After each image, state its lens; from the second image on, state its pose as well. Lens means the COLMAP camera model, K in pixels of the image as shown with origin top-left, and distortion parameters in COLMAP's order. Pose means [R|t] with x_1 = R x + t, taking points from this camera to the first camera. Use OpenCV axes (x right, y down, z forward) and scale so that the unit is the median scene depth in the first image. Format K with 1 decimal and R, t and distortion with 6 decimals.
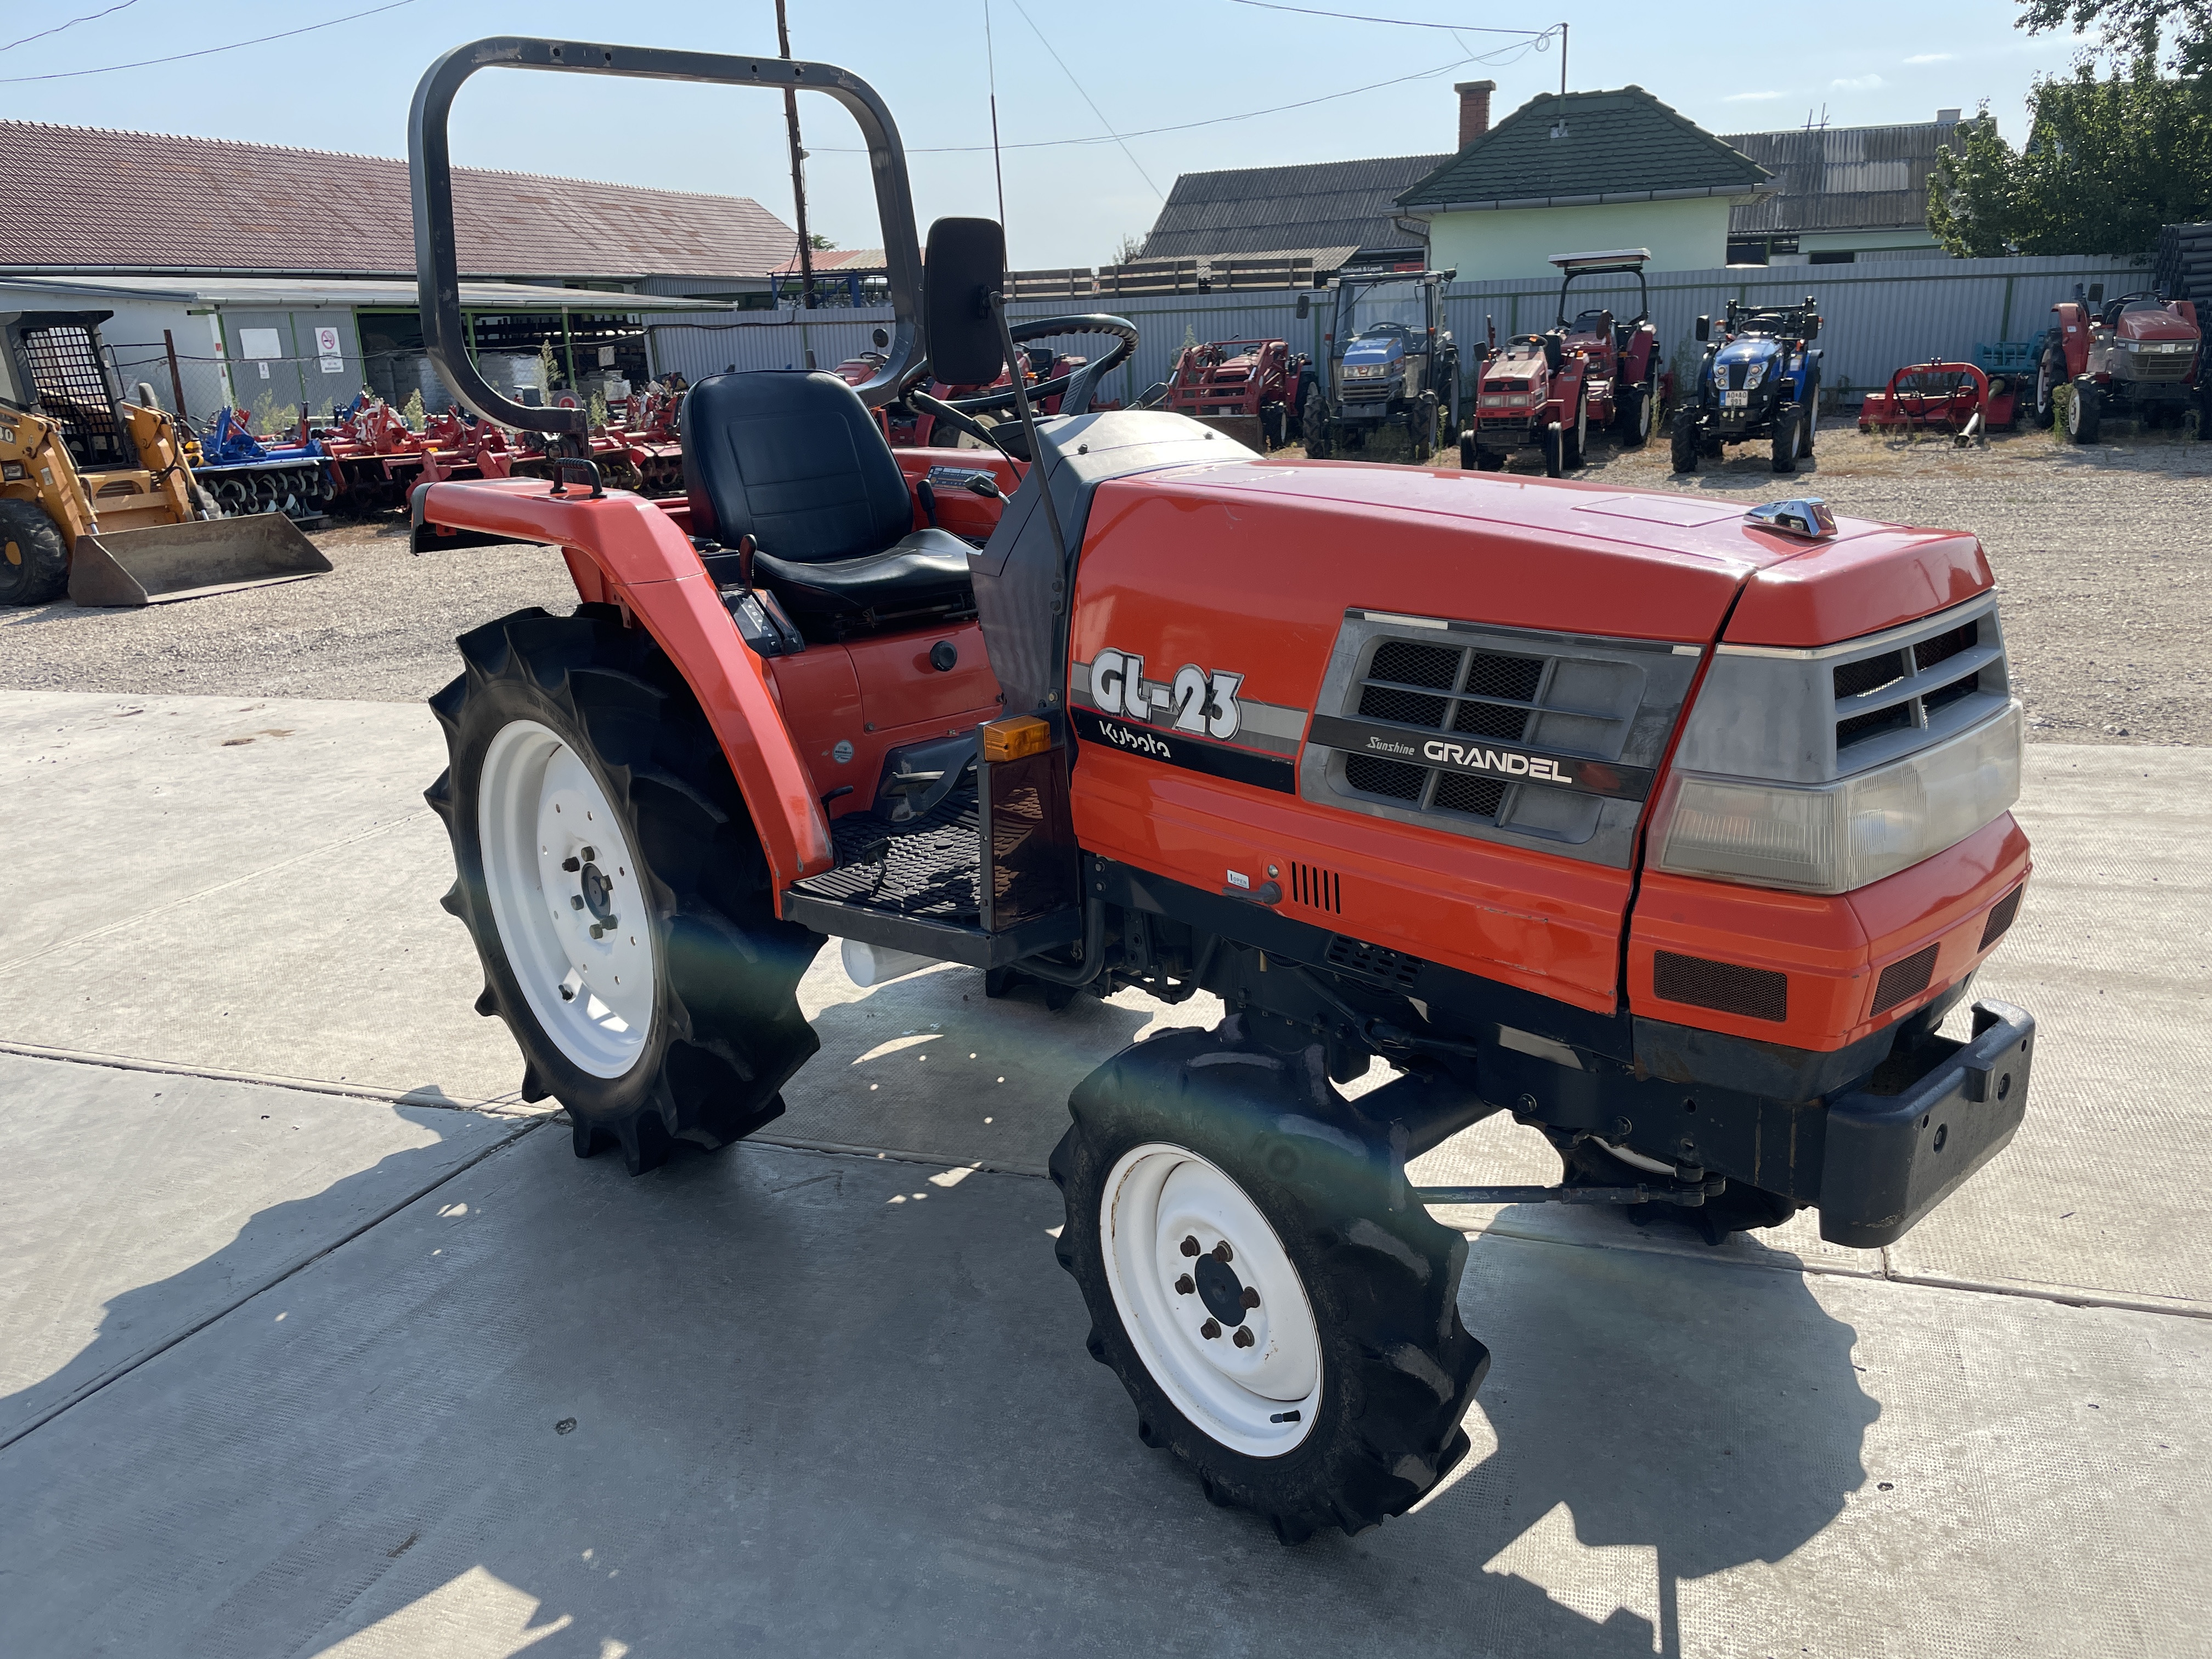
lens RADIAL K [[1672.6, 0, 1115.0], [0, 1672.6, 824.7], [0, 0, 1]] dist [0.081449, -0.121940]
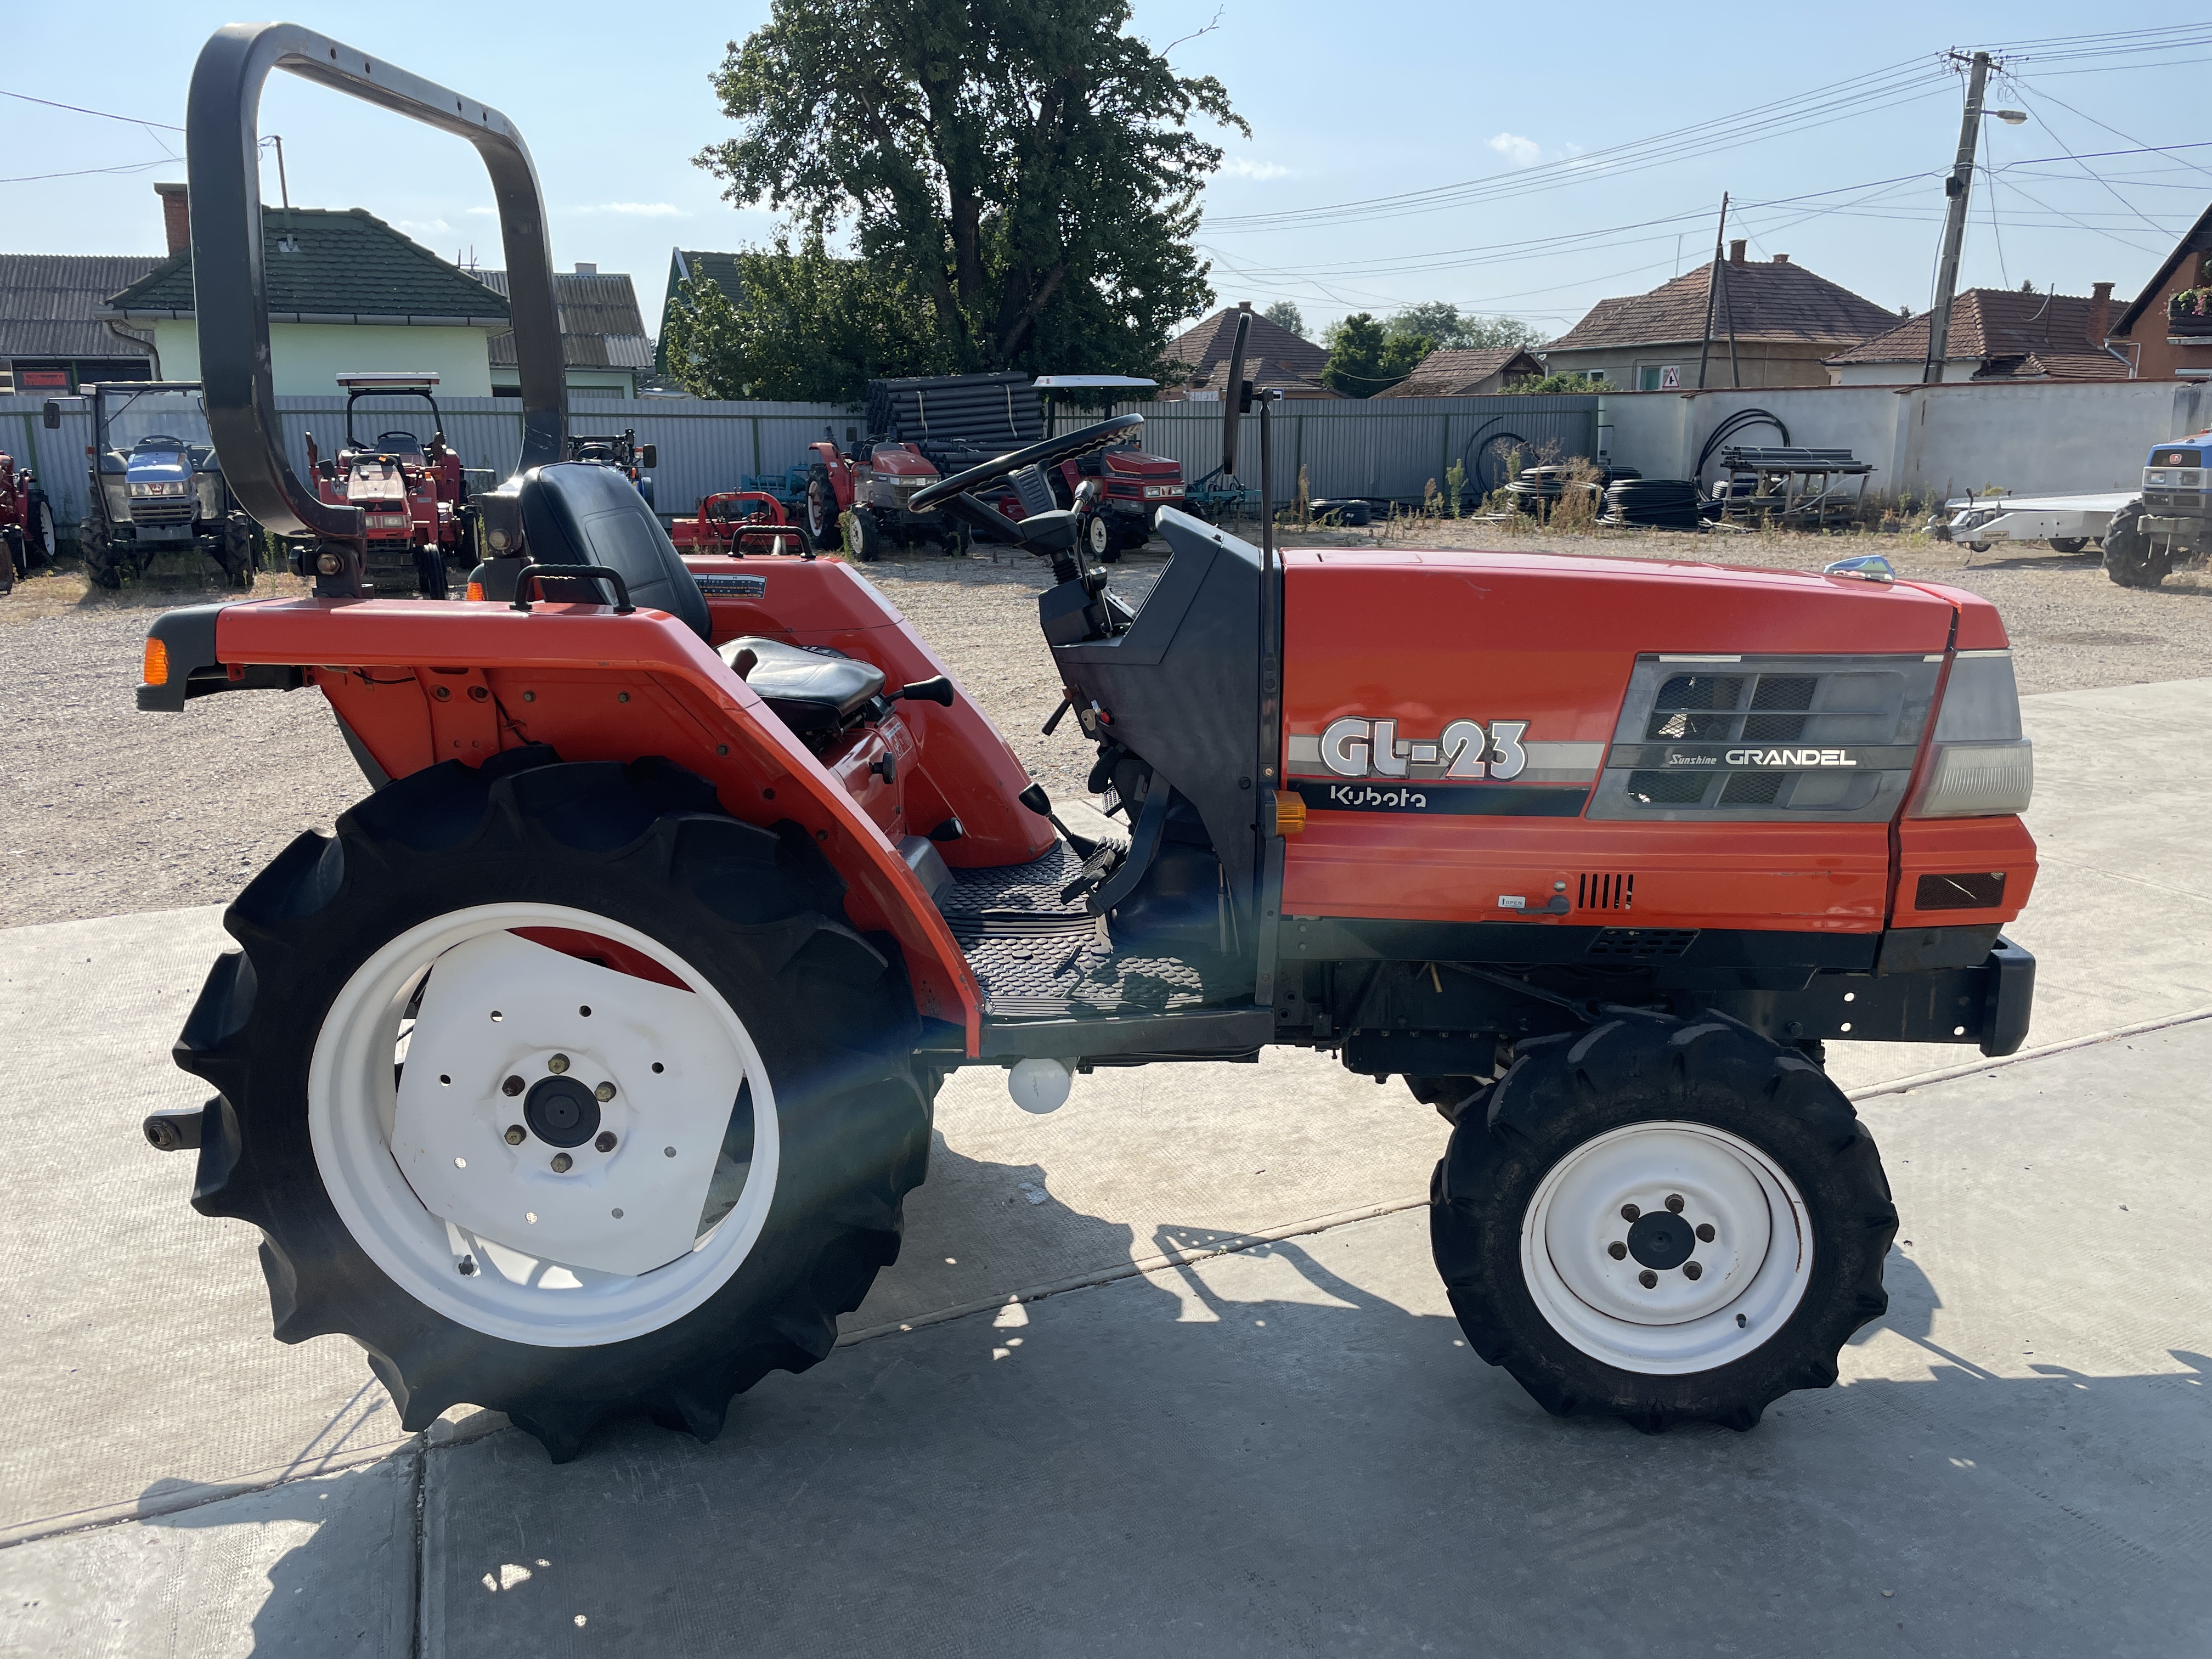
lens RADIAL K [[1672.6, 0, 1115.0], [0, 1672.6, 824.7], [0, 0, 1]] dist [0.081449, -0.121940]
pose [[0.725552, -0.124196, 0.676868, -0.125716], [0.172853, 0.984937, -0.004563, -0.008539], [-0.666105, 0.120310, 0.736091, 0.046668]]
